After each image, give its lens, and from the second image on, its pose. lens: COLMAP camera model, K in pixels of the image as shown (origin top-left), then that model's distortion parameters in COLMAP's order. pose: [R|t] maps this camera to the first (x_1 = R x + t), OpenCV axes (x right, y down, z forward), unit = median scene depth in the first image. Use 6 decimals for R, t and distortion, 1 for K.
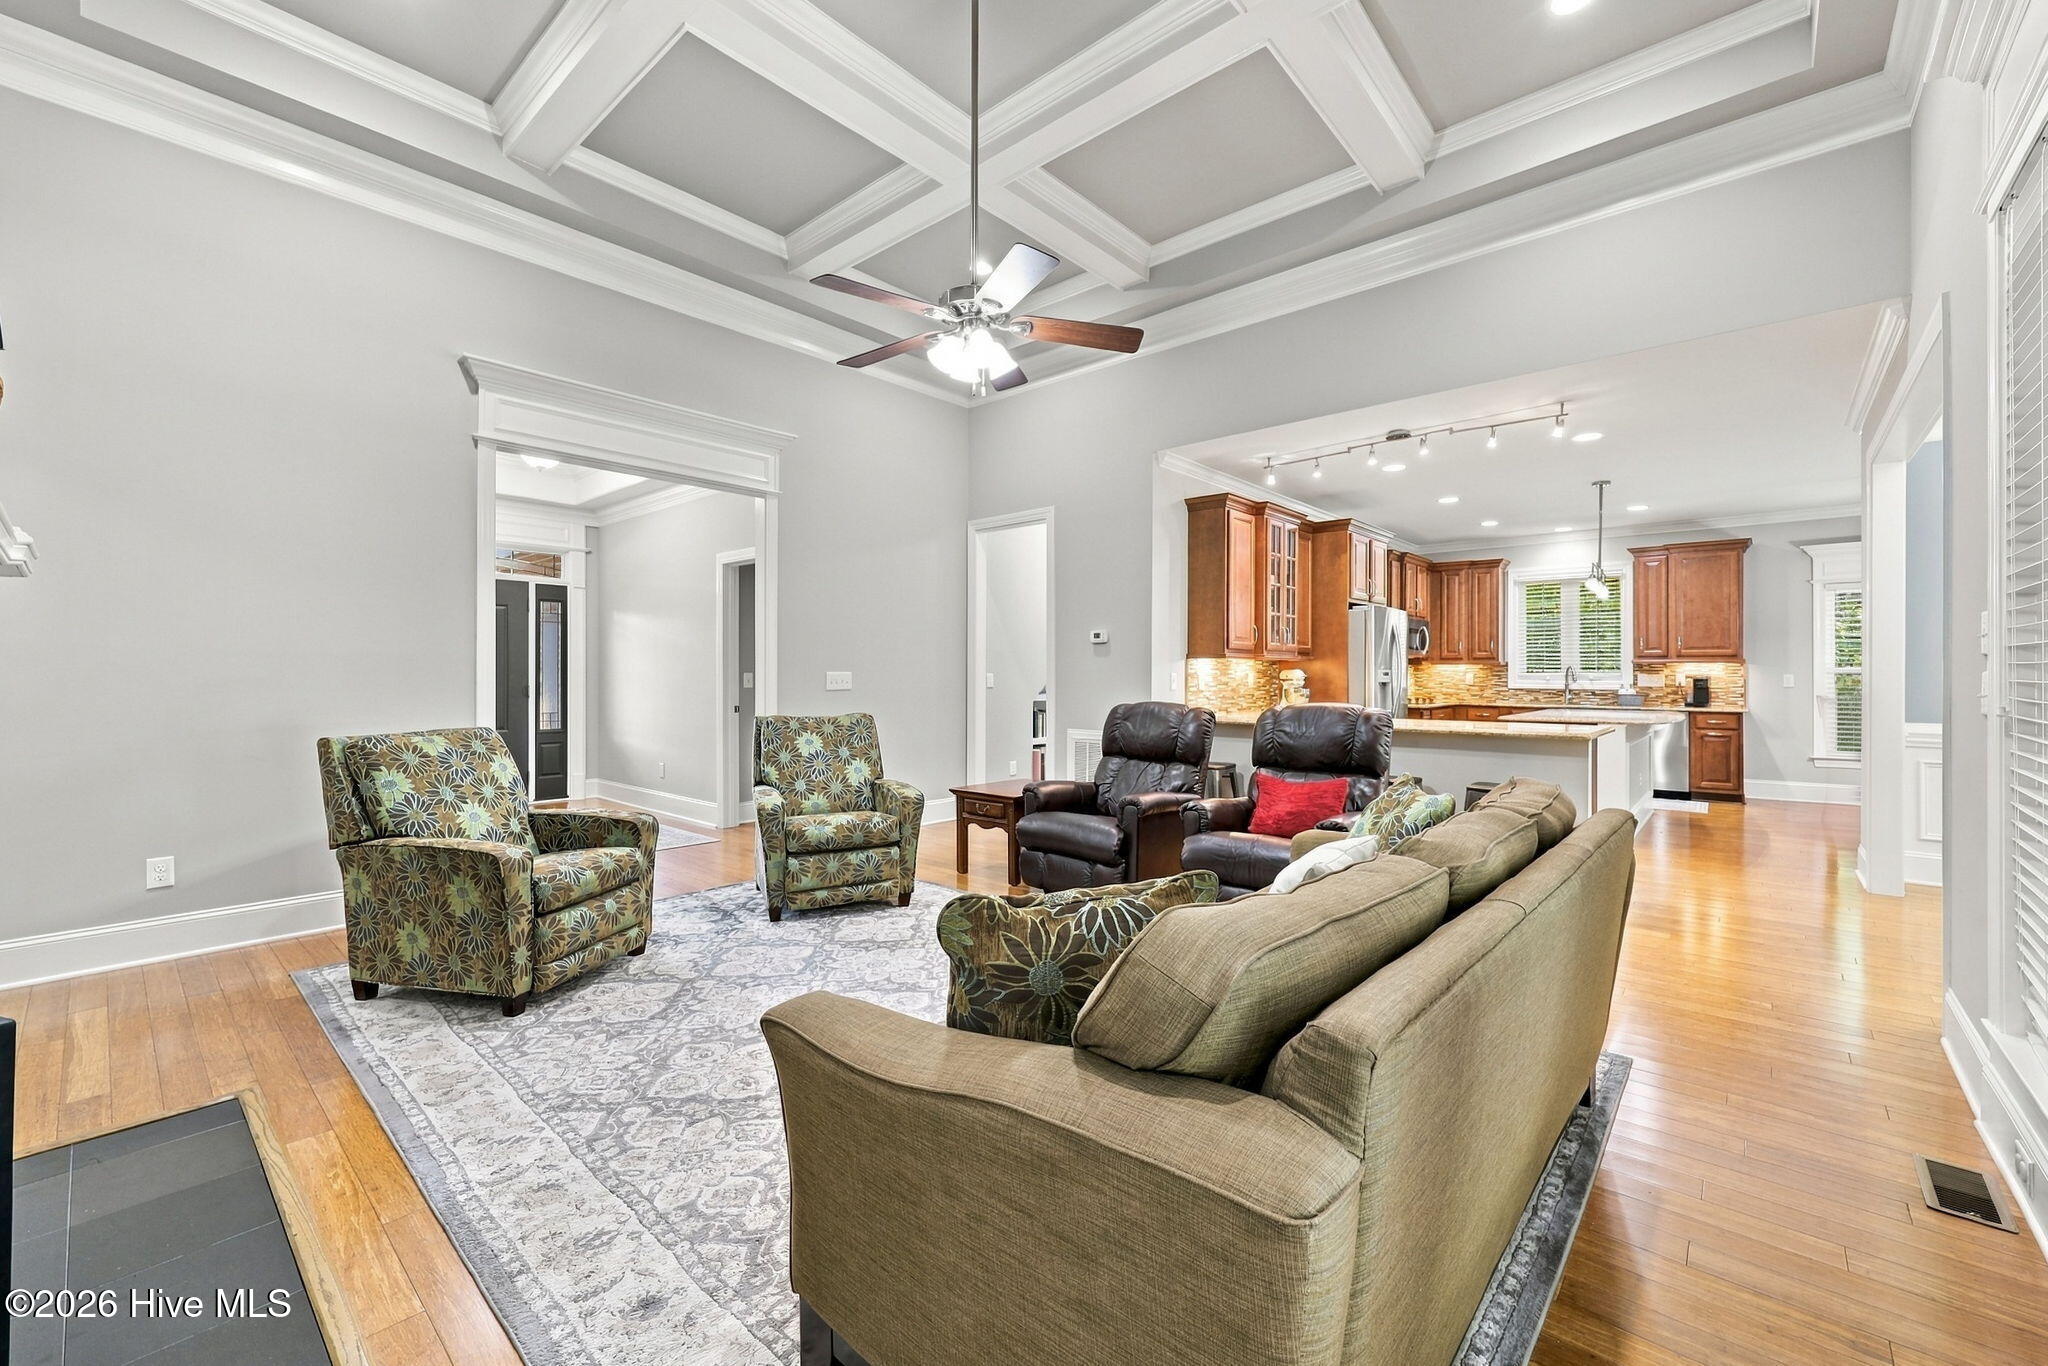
lens RADIAL K [[828.6, 0, 1023.8], [0, 828.6, 680.3], [0, 0, 1]] dist [0.000554, 0.000033]
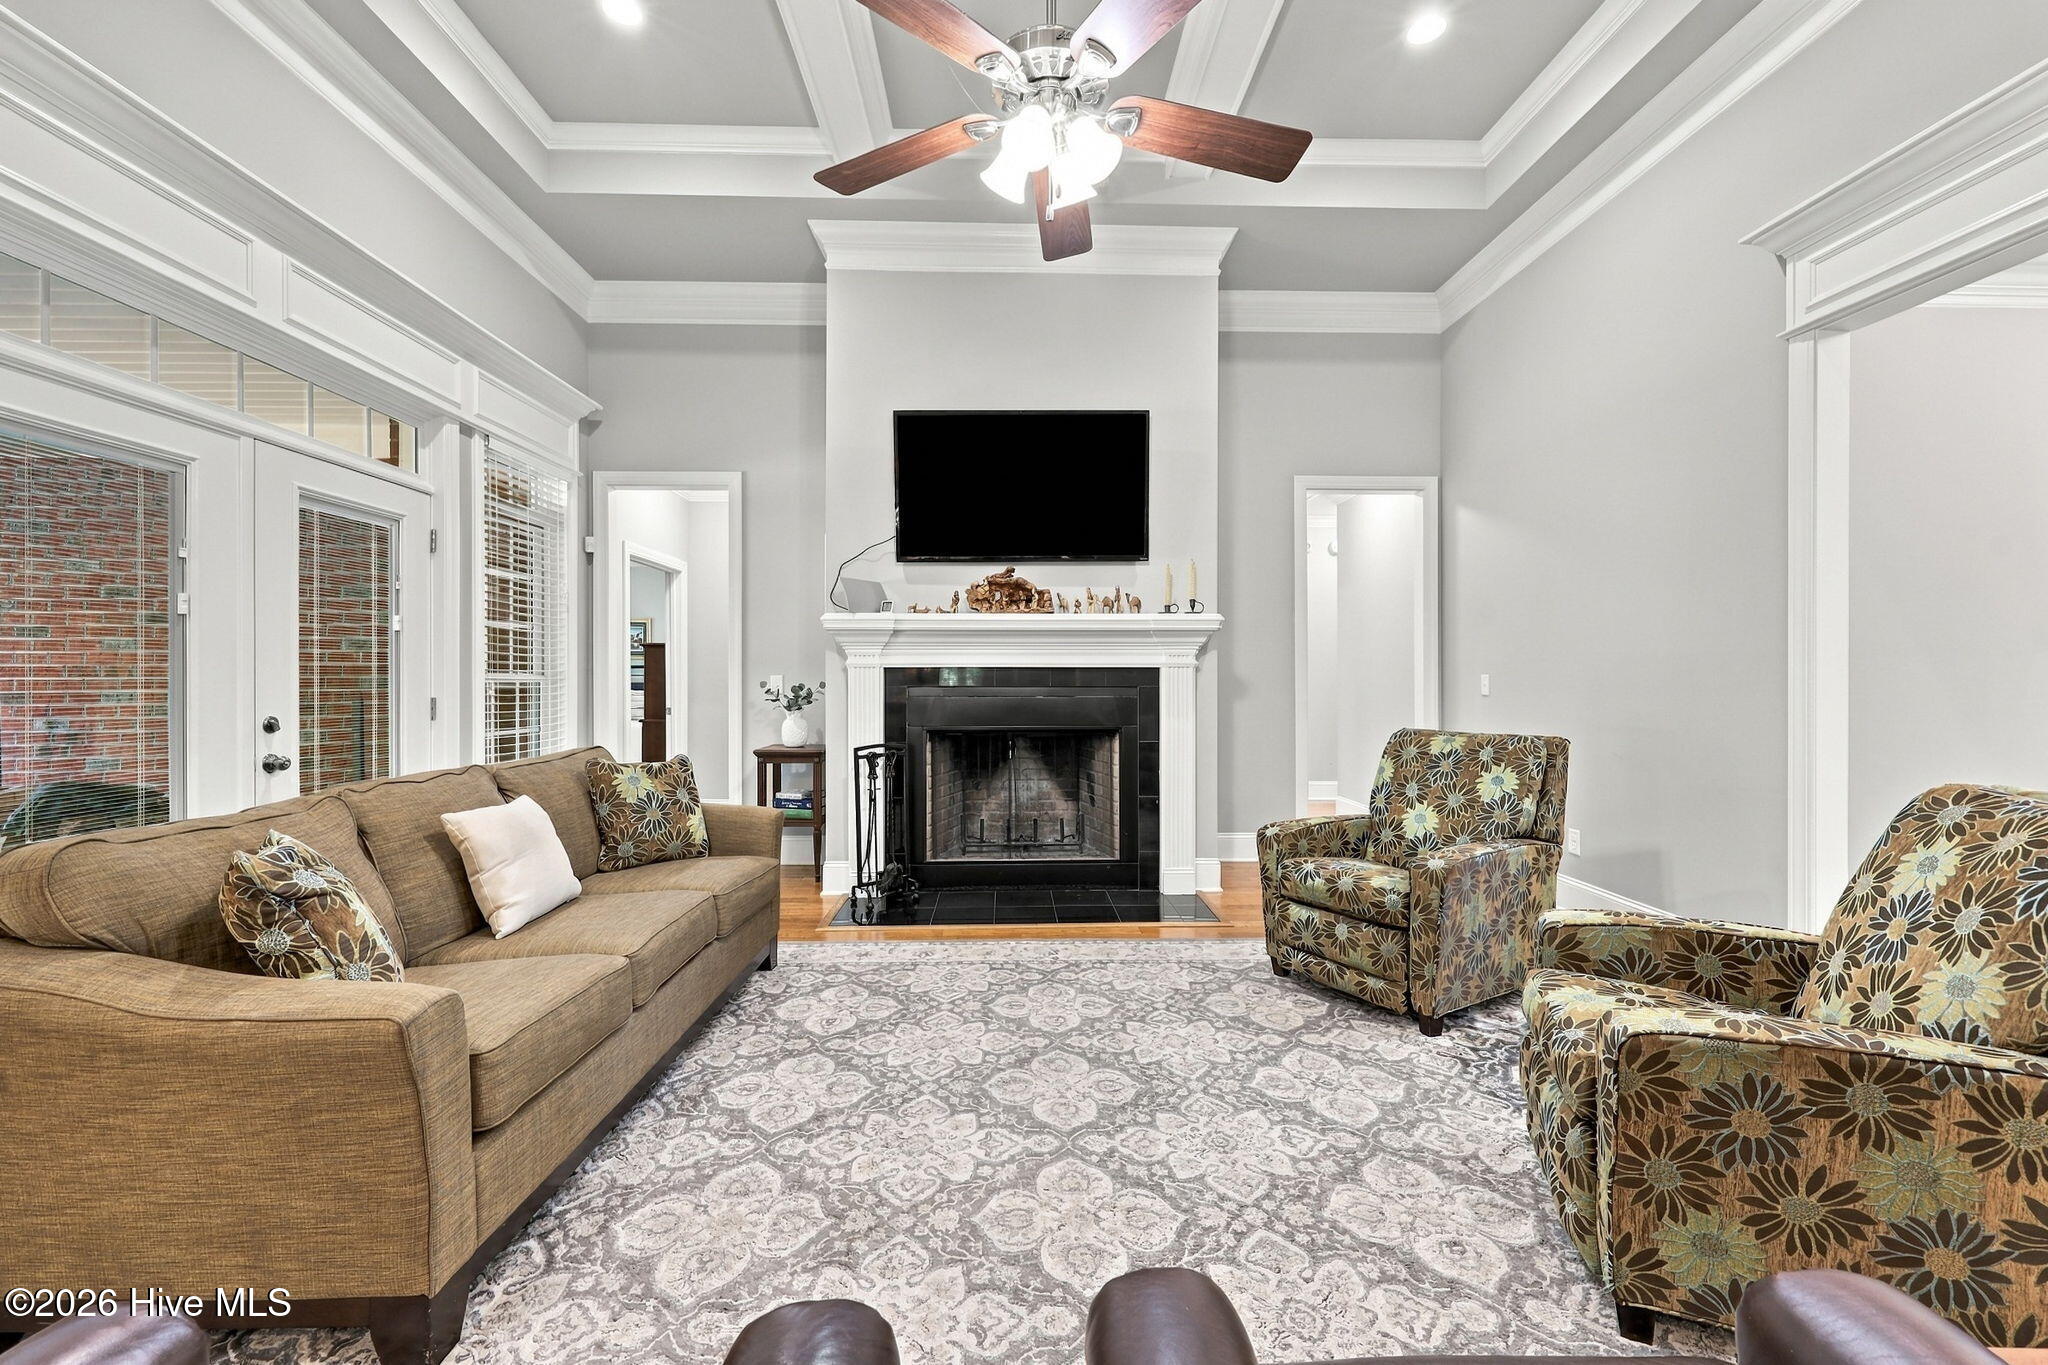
lens RADIAL K [[828.6, 0, 1028.1], [0, 828.6, 678.3], [0, 0, 1]] dist [0.000554, 0.000033]
pose [[-0.731509, 0.002784, -0.681826, 0.374449], [0.000459, 0.999993, 0.003590, -0.006678], [0.681832, 0.002313, -0.731505, 1.449788]]
